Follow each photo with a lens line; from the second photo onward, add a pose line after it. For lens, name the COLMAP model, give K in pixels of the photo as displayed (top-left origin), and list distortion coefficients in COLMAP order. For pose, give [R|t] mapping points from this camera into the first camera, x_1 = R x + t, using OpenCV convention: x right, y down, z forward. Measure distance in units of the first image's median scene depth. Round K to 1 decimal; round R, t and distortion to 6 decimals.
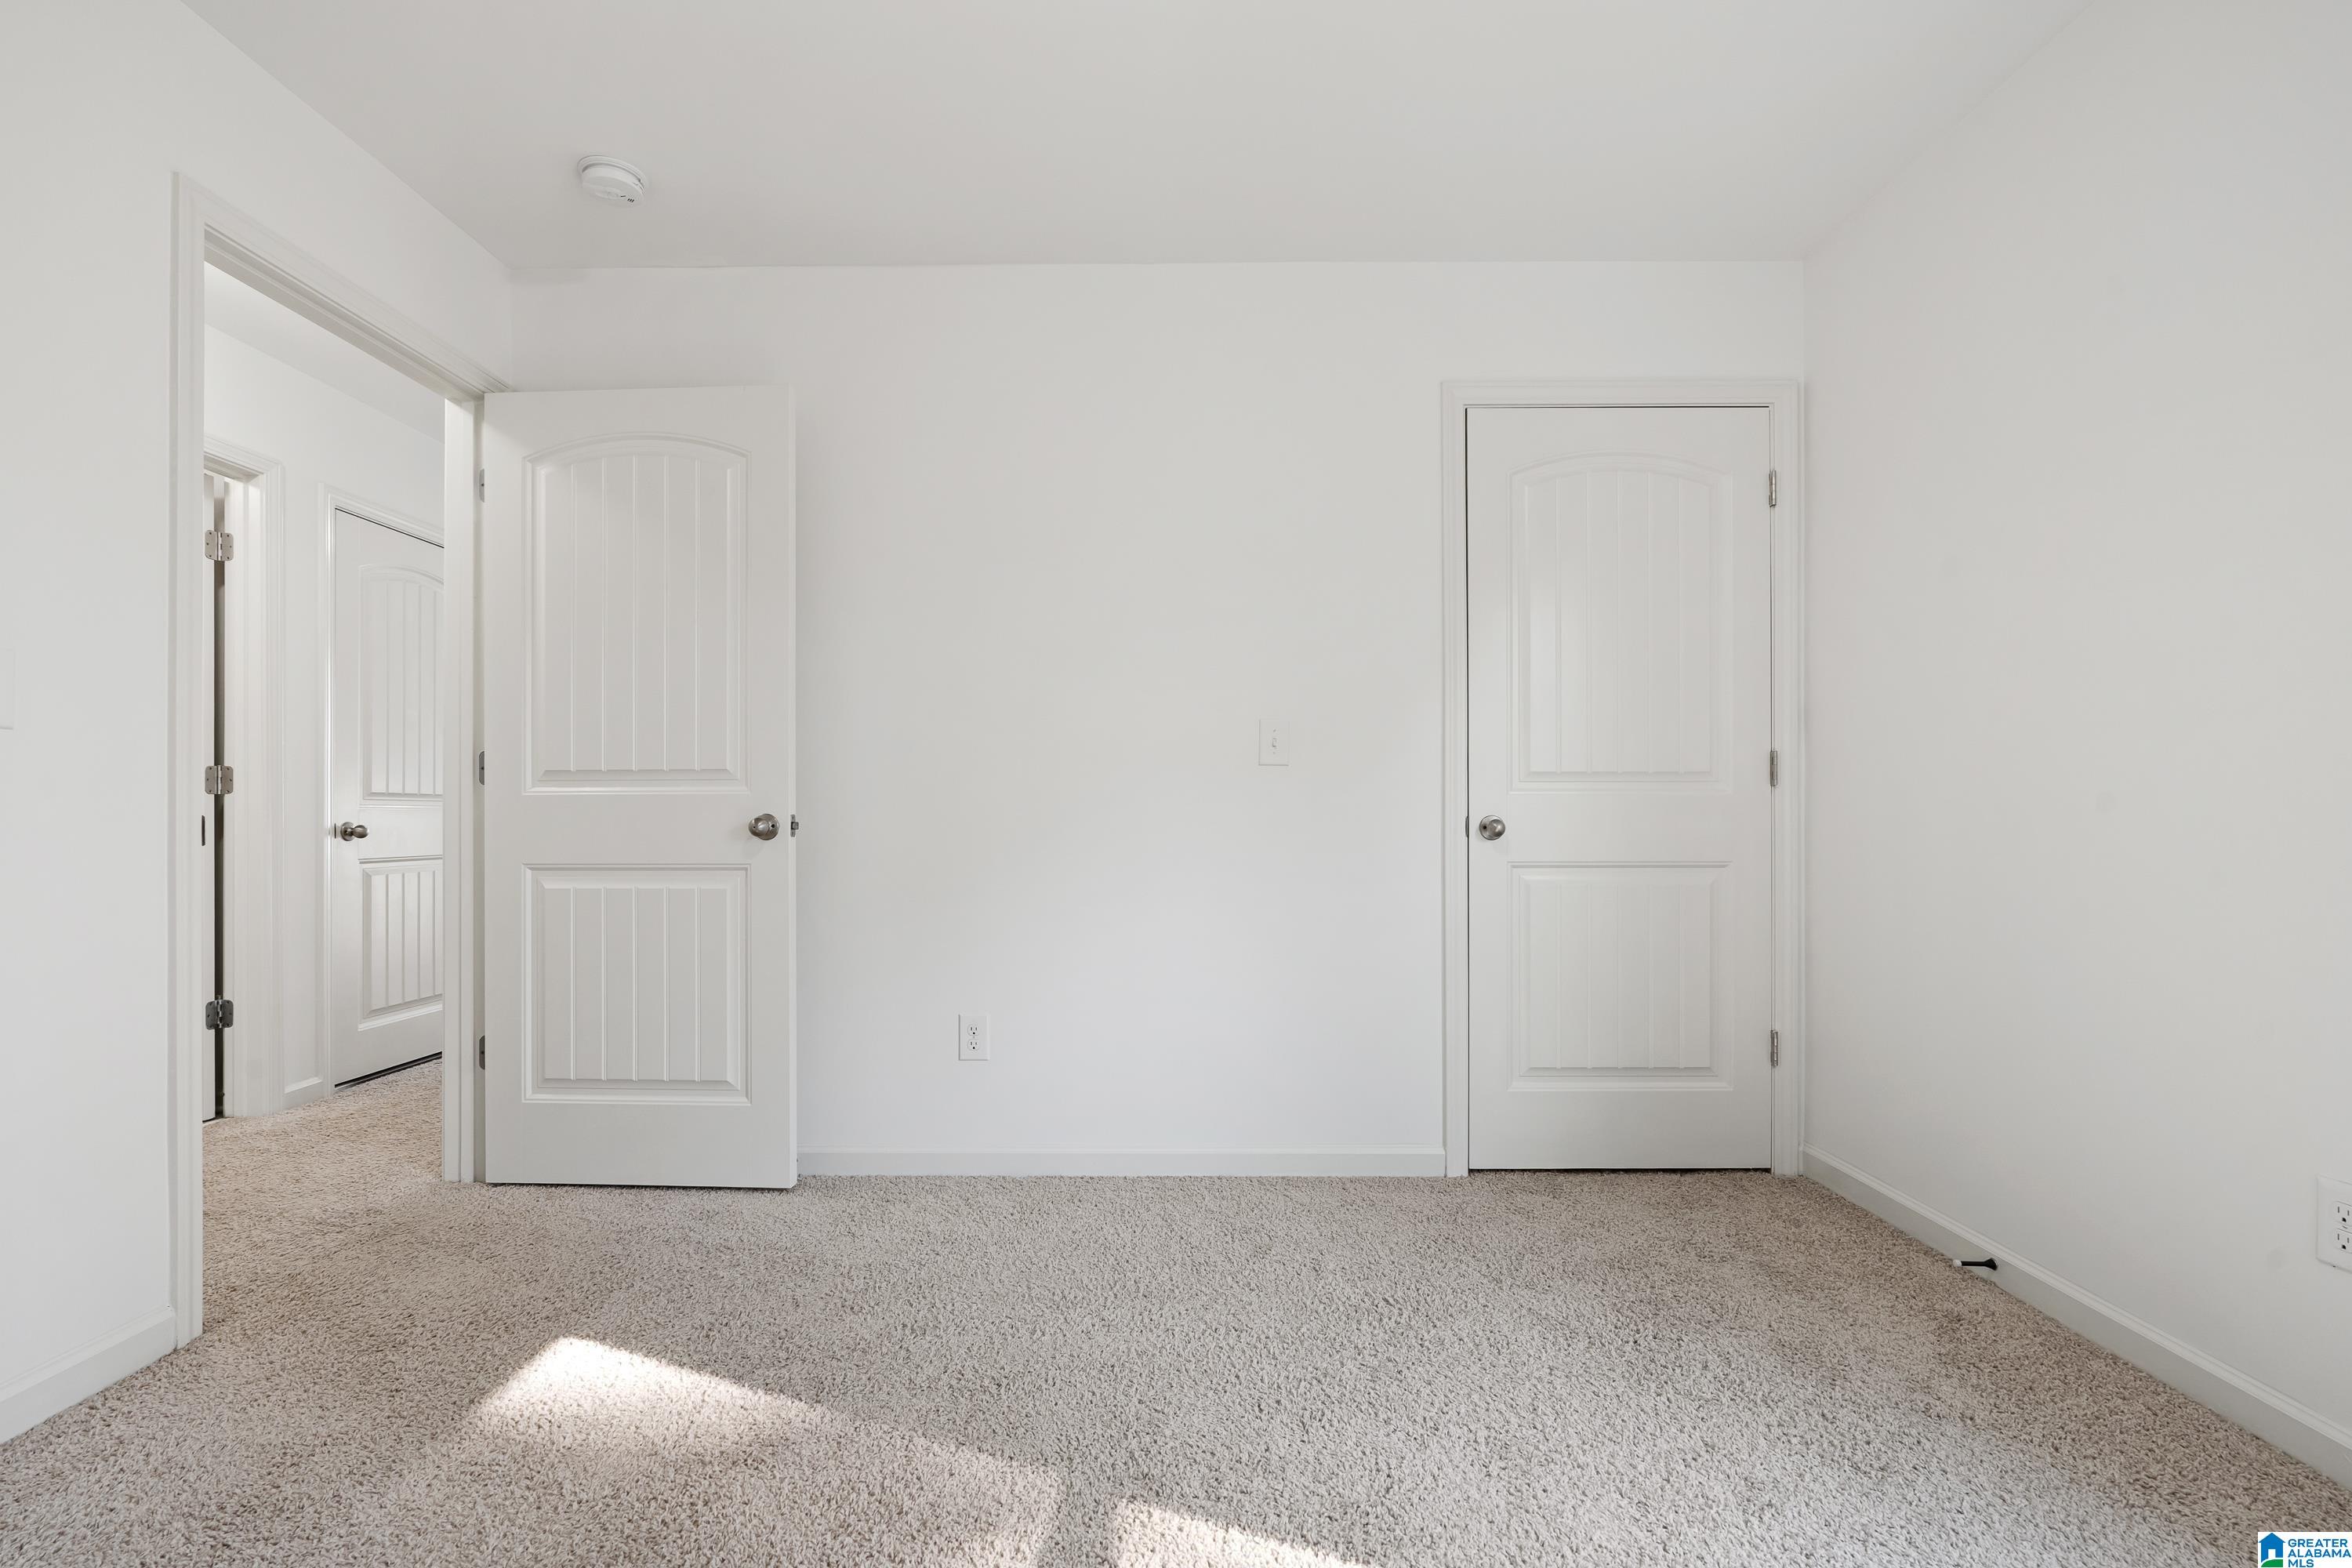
lens RADIAL K [[1071.1, 0, 1176.0], [0, 1071.1, 784.0], [0, 0, 1]] dist [-0.007328, 0.000199]
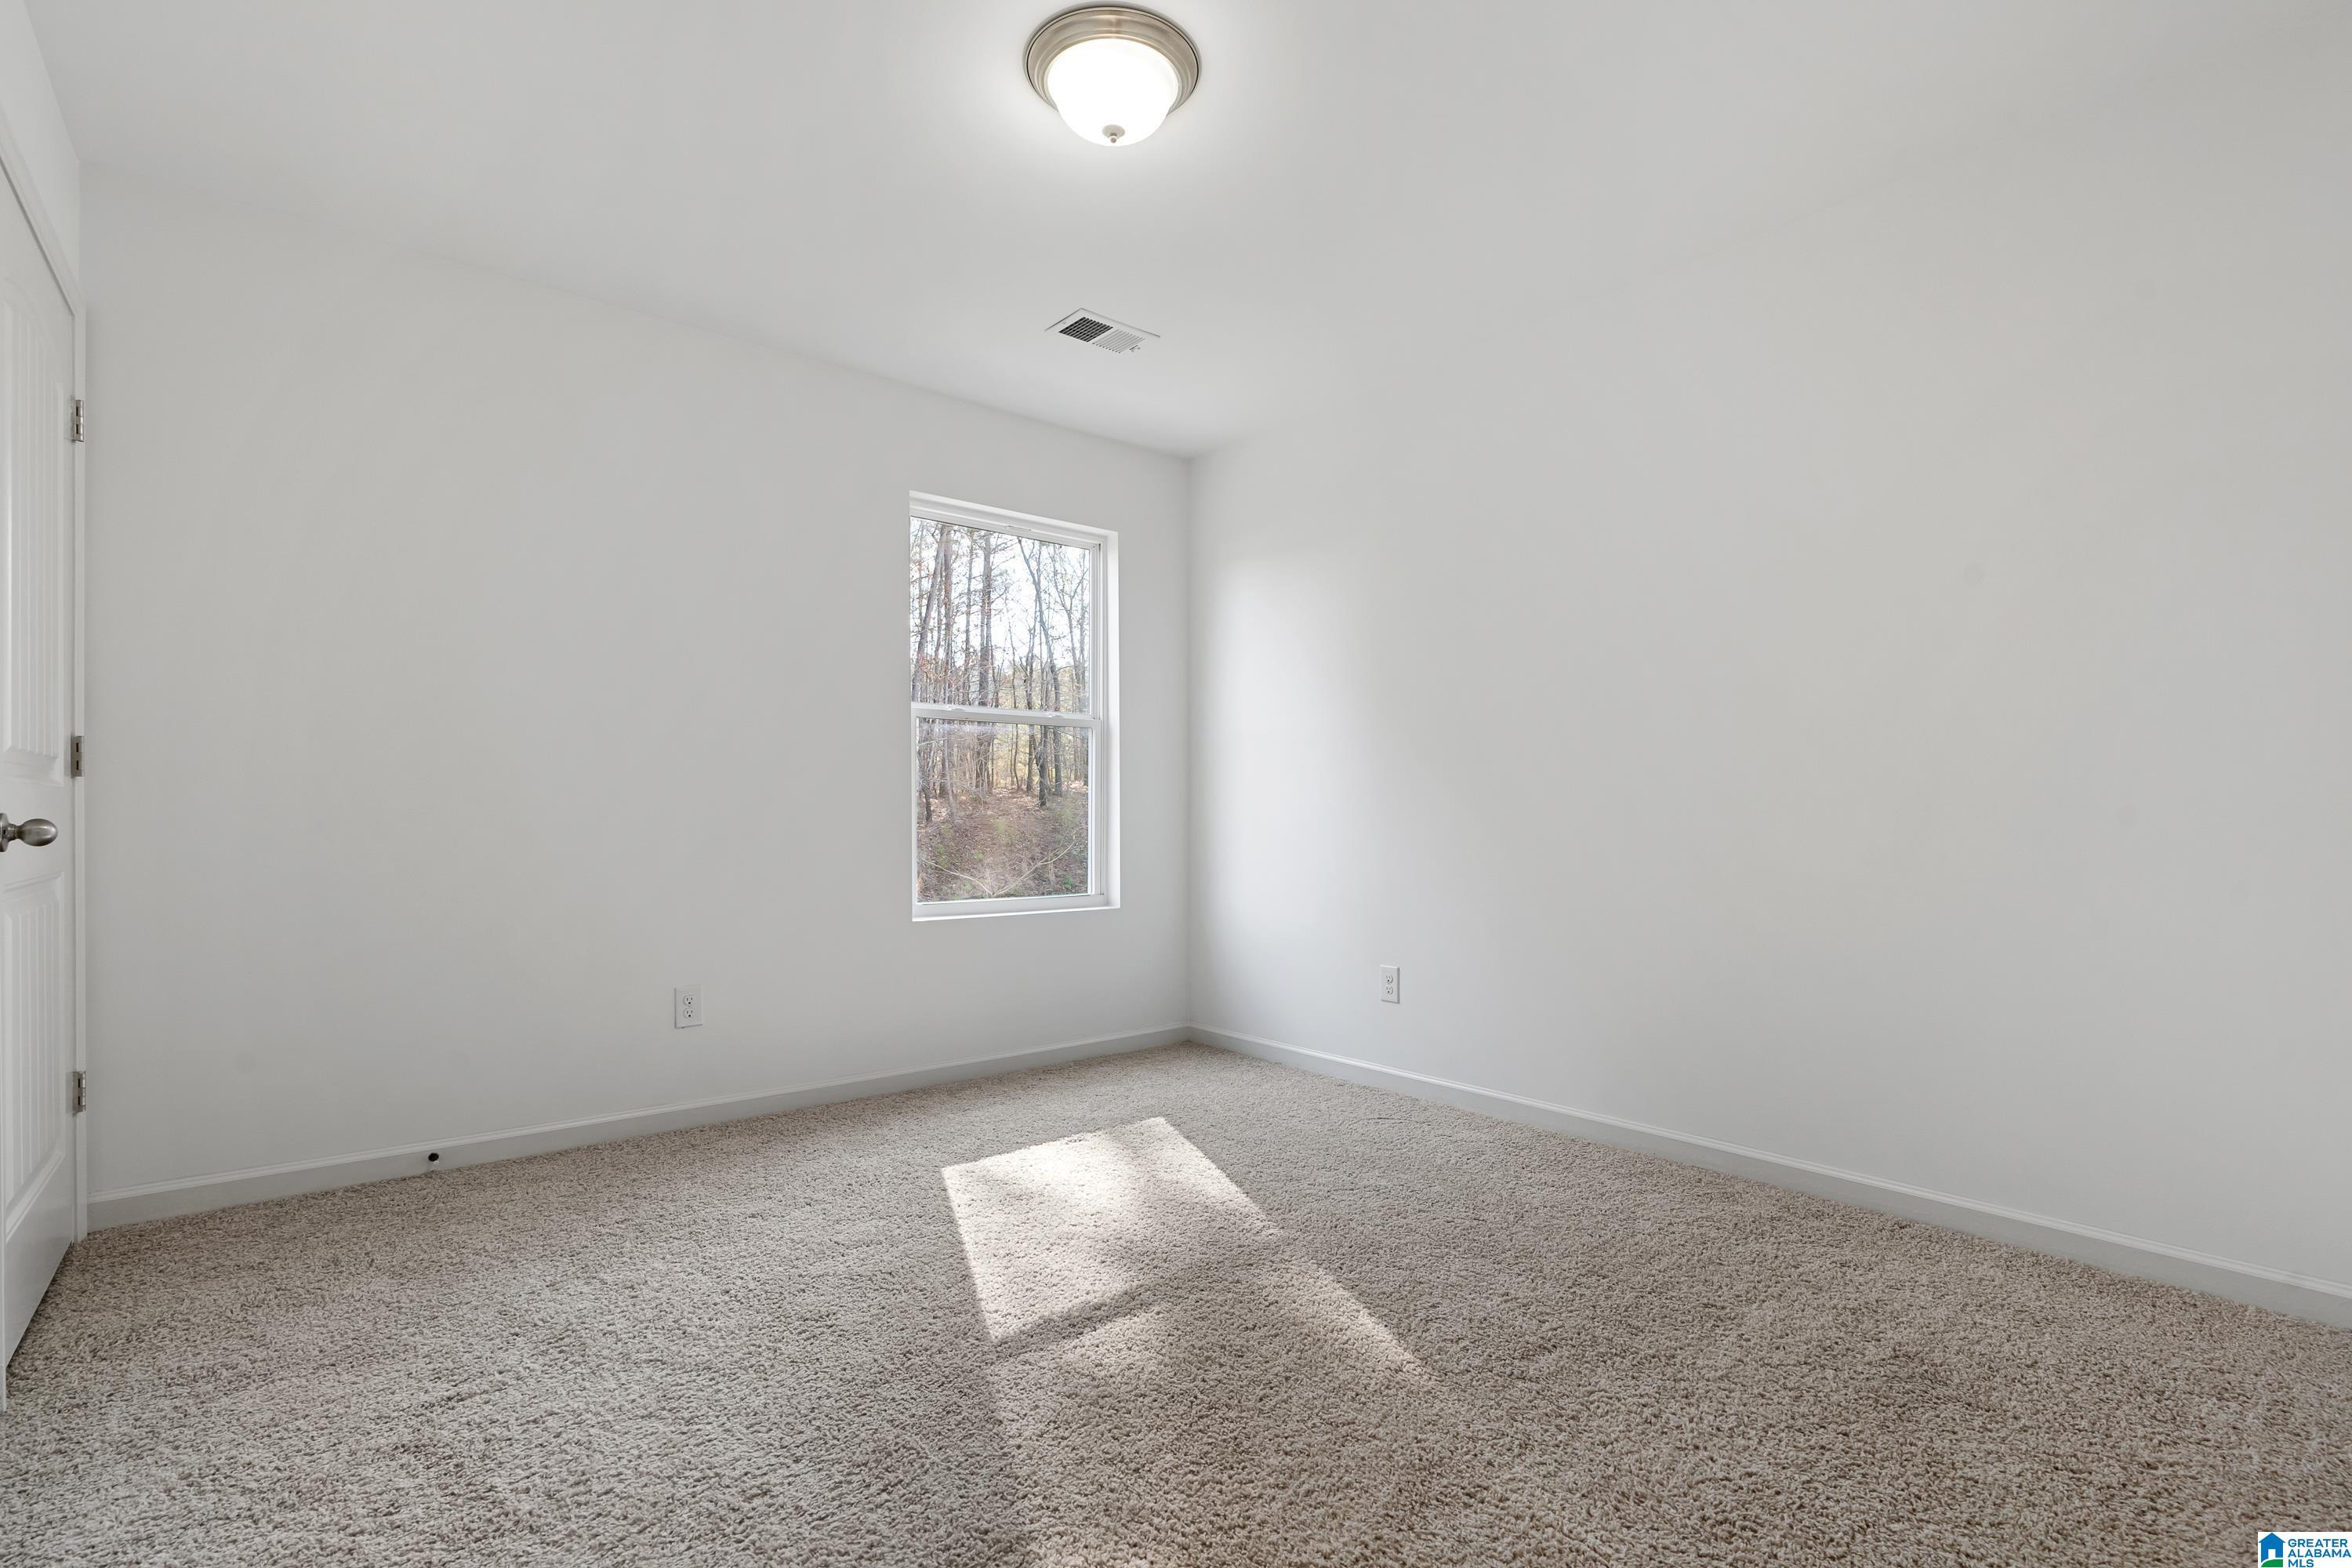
lens RADIAL K [[1071.1, 0, 1176.0], [0, 1071.1, 784.0], [0, 0, 1]] dist [-0.007328, 0.000199]
pose [[-0.608391, 0.019683, 0.793393, -1.071062], [-0.014043, 0.999269, -0.035560, 0.041138], [-0.793513, -0.032776, -0.607670, 1.424794]]
